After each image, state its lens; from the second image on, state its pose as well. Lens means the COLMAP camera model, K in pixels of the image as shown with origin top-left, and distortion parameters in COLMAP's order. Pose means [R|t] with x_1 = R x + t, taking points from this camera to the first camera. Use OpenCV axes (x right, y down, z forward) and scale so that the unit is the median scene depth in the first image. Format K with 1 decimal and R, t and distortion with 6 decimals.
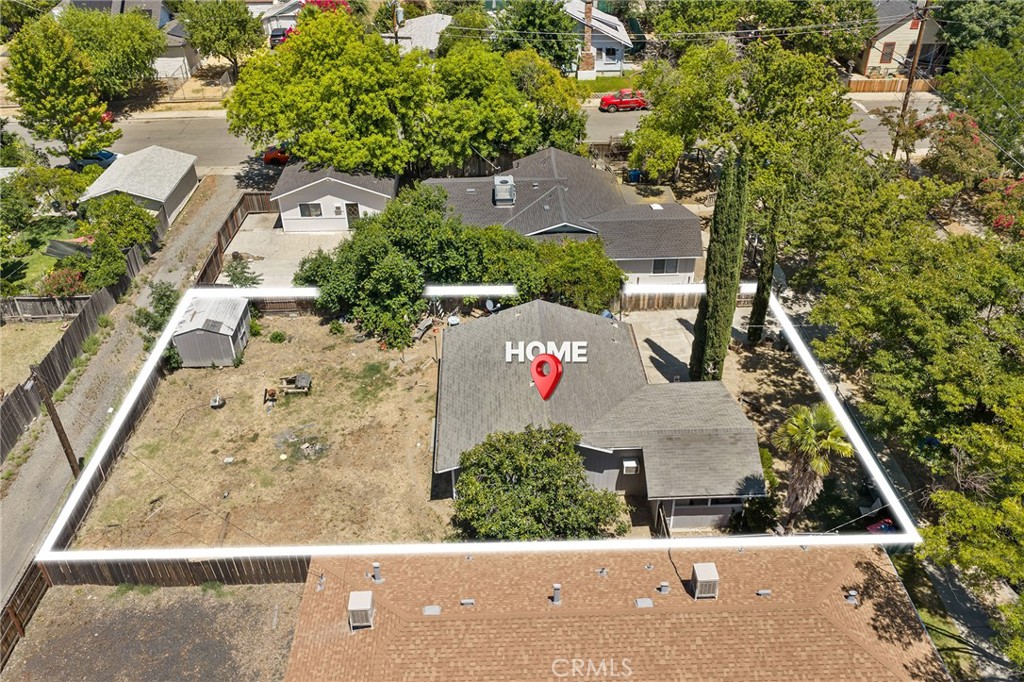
lens RADIAL K [[846.7, 0, 512.0], [0, 846.7, 341.0], [0, 0, 1]] dist [0.029540, -0.056814]
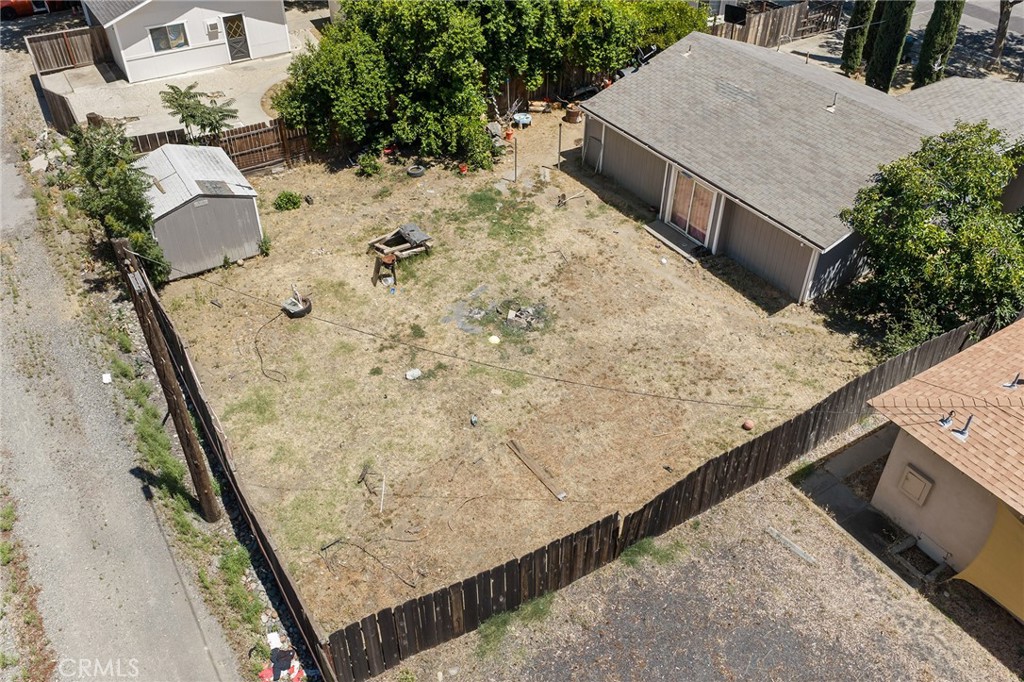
lens RADIAL K [[846.7, 0, 512.0], [0, 846.7, 341.0], [0, 0, 1]] dist [0.029540, -0.056814]
pose [[0.863169, -0.304834, 0.402511, -0.421313], [0.271943, 0.952356, 0.138079, 0.051326], [-0.425425, -0.009725, 0.904941, 0.399282]]
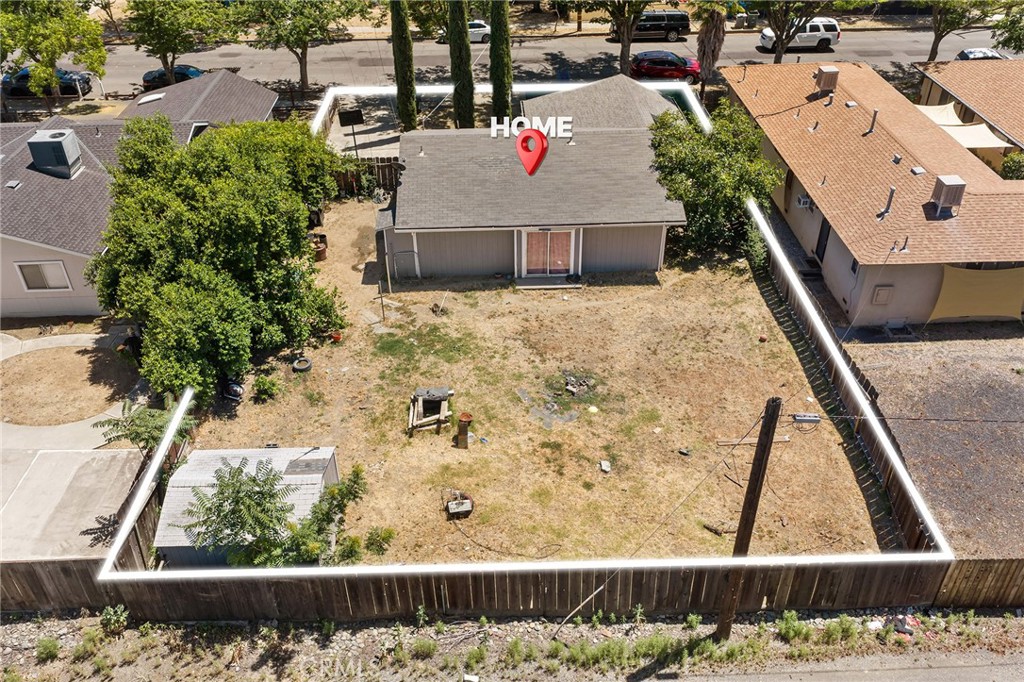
lens RADIAL K [[846.7, 0, 512.0], [0, 846.7, 341.0], [0, 0, 1]] dist [0.029540, -0.056814]
pose [[0.004781, -0.567731, 0.823200, -0.673494], [0.571972, 0.676805, 0.463447, -0.210444], [-0.820260, 0.468631, 0.327962, 0.689610]]
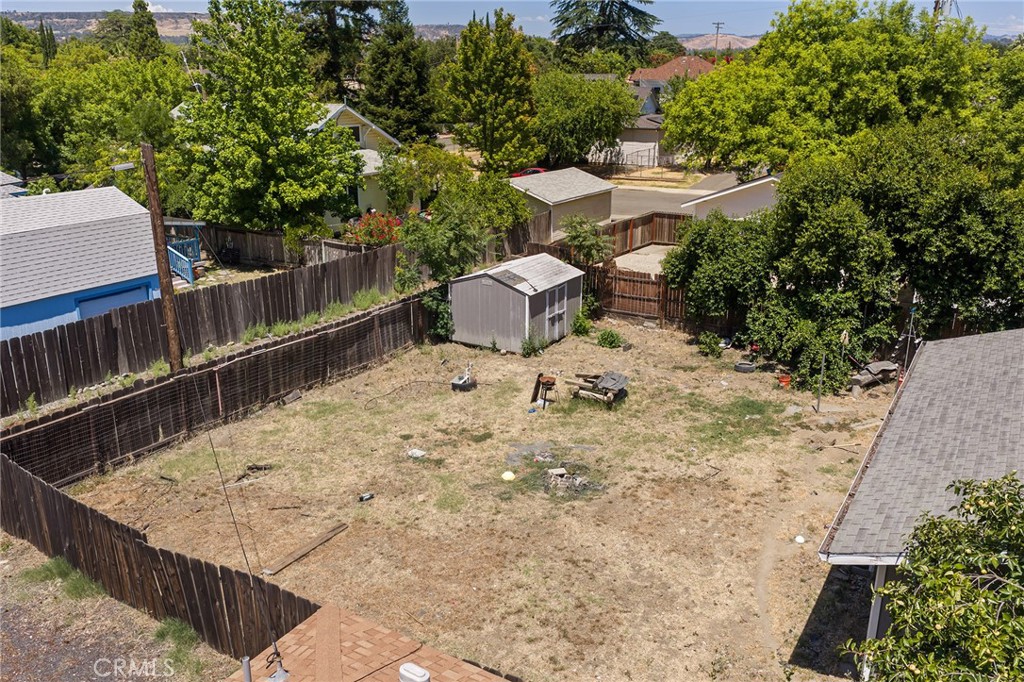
lens RADIAL K [[846.7, 0, 512.0], [0, 846.7, 341.0], [0, 0, 1]] dist [0.029540, -0.056814]
pose [[0.834007, 0.176576, -0.522737, -0.026008], [-0.316206, 0.929353, -0.190568, 0.133189], [0.452157, 0.324227, 0.830921, 0.492977]]
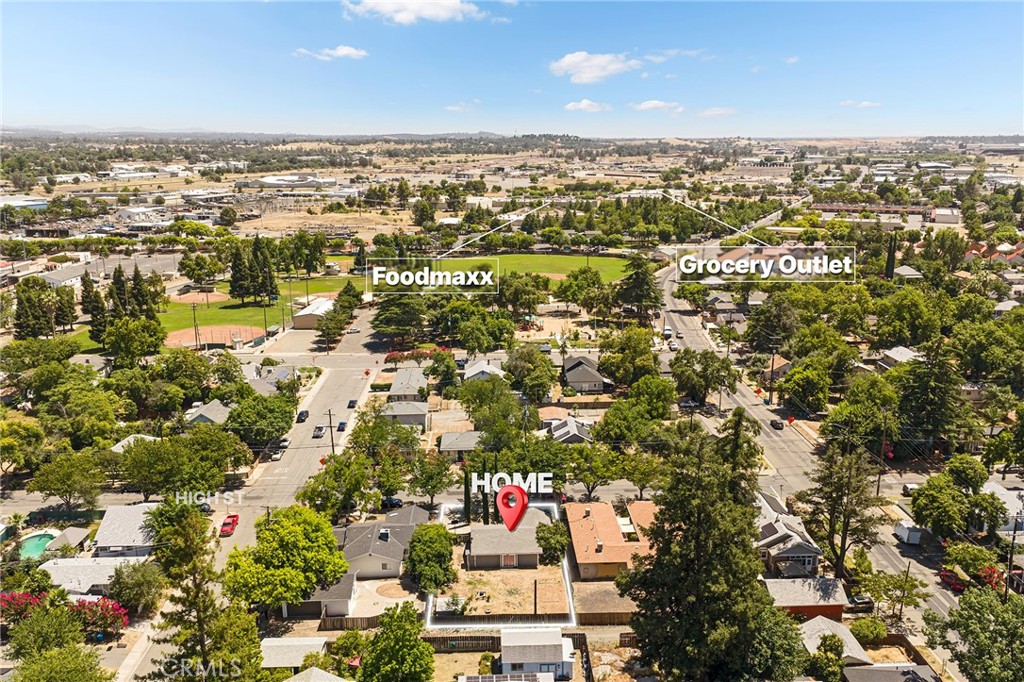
lens RADIAL K [[846.7, 0, 512.0], [0, 846.7, 341.0], [0, 0, 1]] dist [0.029540, -0.056814]
pose [[-0.002524, -0.226578, 0.973990, -2.551448], [0.566808, 0.802099, 0.188060, -0.991806], [-0.823846, 0.552540, 0.126401, 0.117416]]
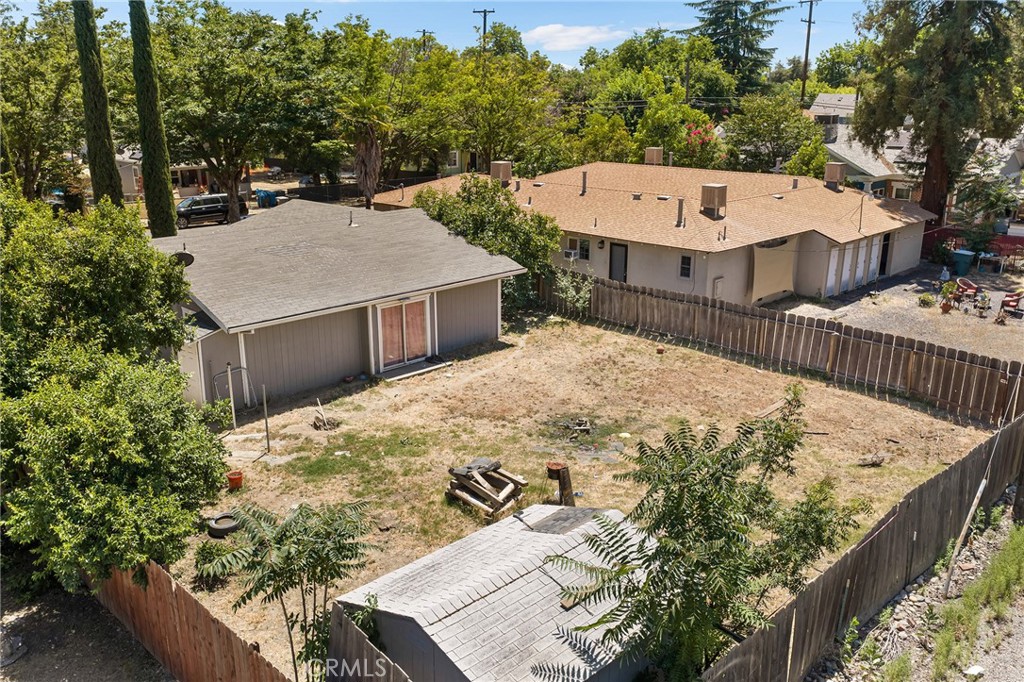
lens RADIAL K [[846.7, 0, 512.0], [0, 846.7, 341.0], [0, 0, 1]] dist [0.029540, -0.056814]
pose [[-0.687746, -0.194083, 0.699527, -0.498598], [0.412117, 0.688894, 0.596309, -0.217385], [-0.597633, 0.698396, -0.393799, 1.035106]]
